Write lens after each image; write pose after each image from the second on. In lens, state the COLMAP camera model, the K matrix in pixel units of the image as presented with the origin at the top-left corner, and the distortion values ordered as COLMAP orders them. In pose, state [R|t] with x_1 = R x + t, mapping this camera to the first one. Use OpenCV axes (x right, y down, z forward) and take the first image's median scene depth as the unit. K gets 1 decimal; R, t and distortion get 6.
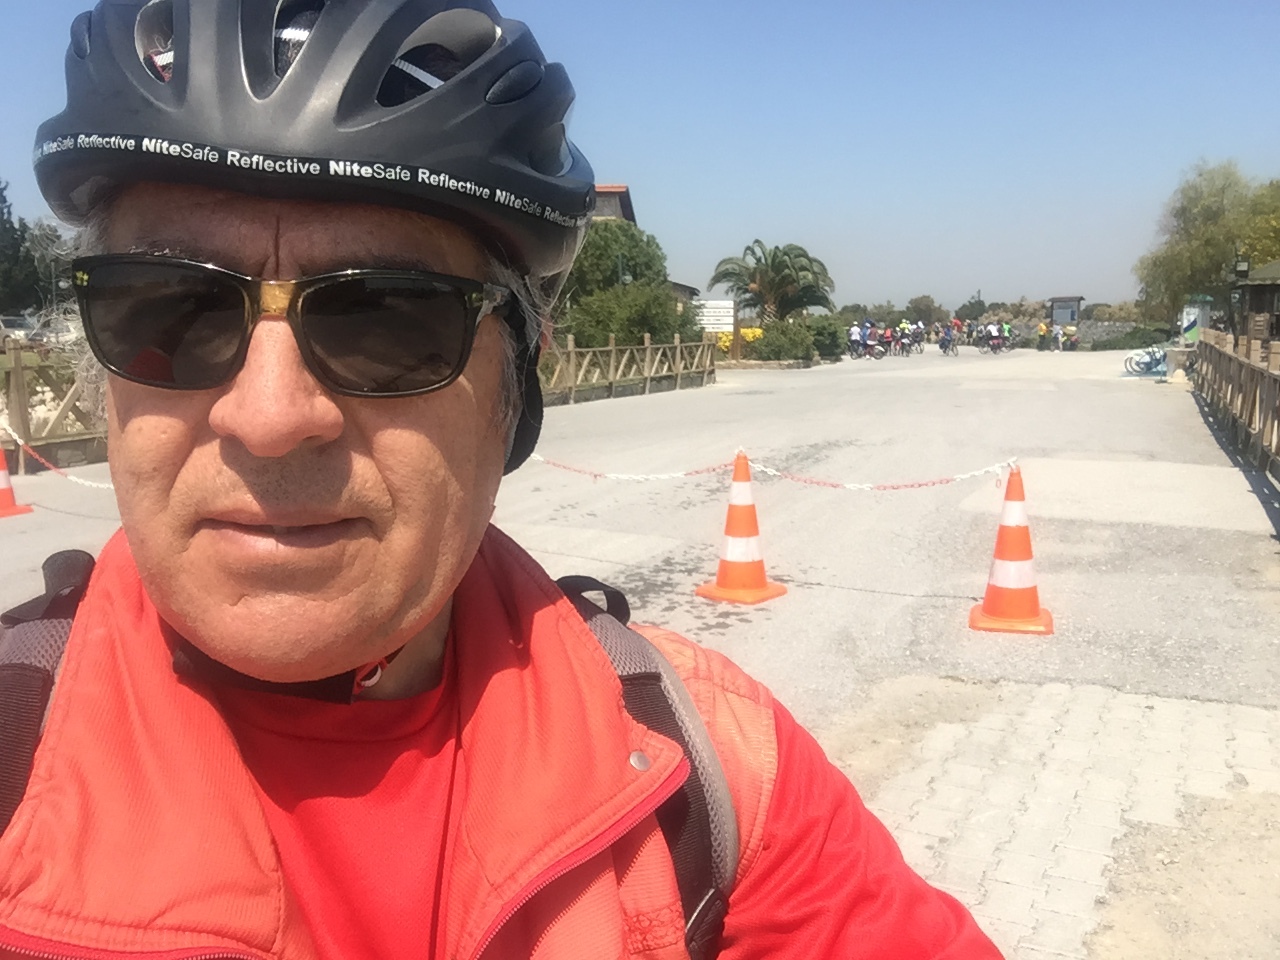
lens RADIAL K [[1181.3, 0, 630.6], [0, 1181.3, 488.7], [0, 0, 1]] dist [0.086776, -0.226428]
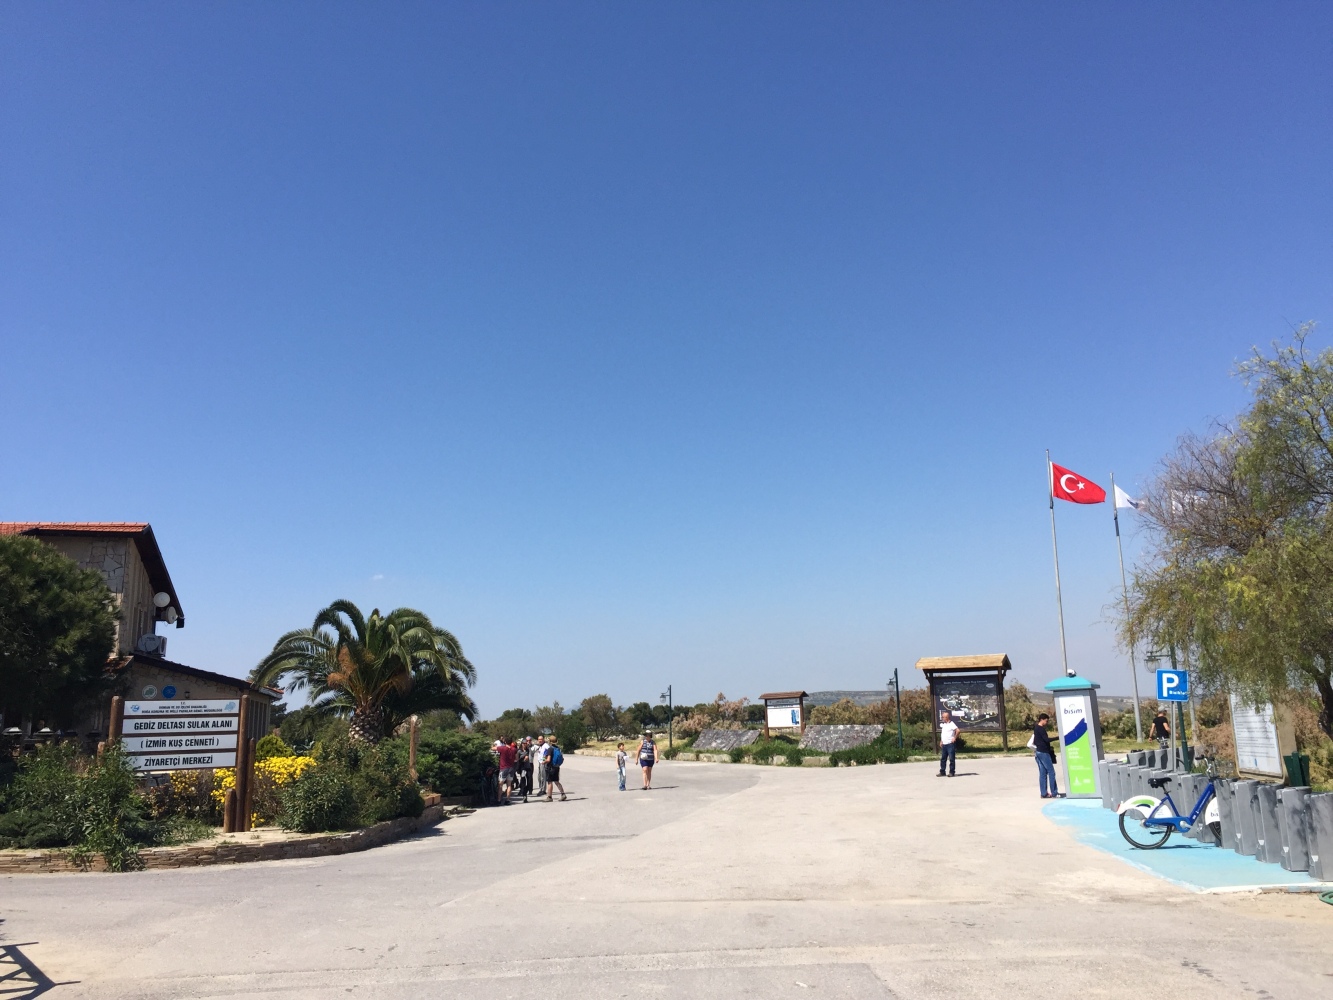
lens RADIAL K [[1142.1, 0, 669.1], [0, 1142.1, 490.4], [0, 0, 1]] dist [0.090405, -0.126425]
pose [[0.951484, 0.040994, 0.304956, 0.089089], [0.064246, 0.942774, -0.327185, -0.065096], [-0.300917, 0.330904, 0.894400, 0.439060]]
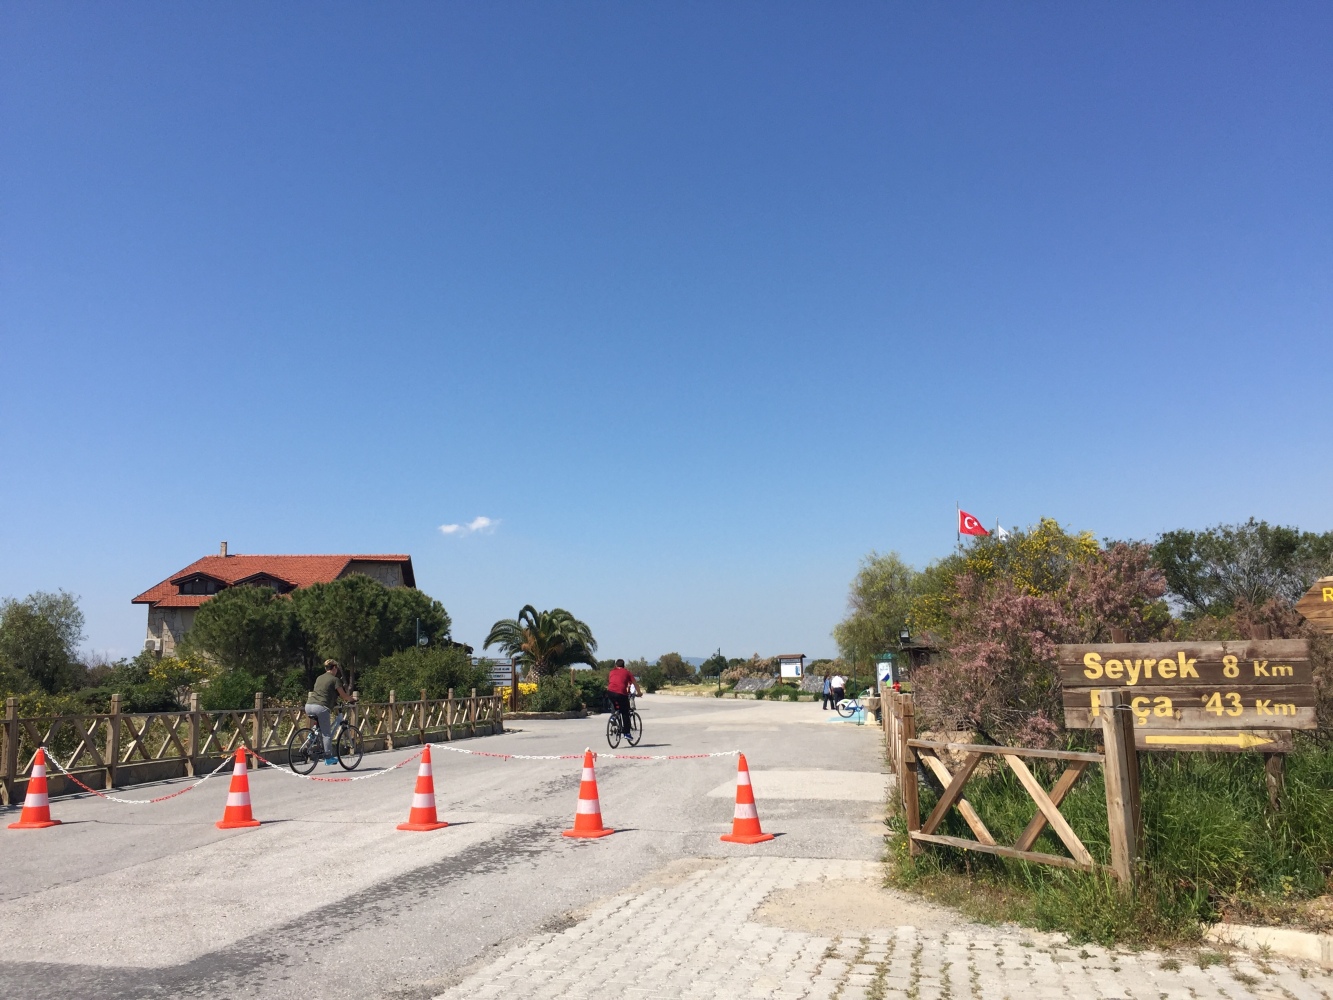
lens RADIAL K [[1142.1, 0, 669.1], [0, 1142.1, 490.4], [0, 0, 1]] dist [0.090405, -0.126425]
pose [[0.972087, 0.030487, 0.232632, -0.022935], [0.039966, 0.955514, -0.292226, 0.011813], [-0.231192, 0.293367, 0.927624, -0.086219]]
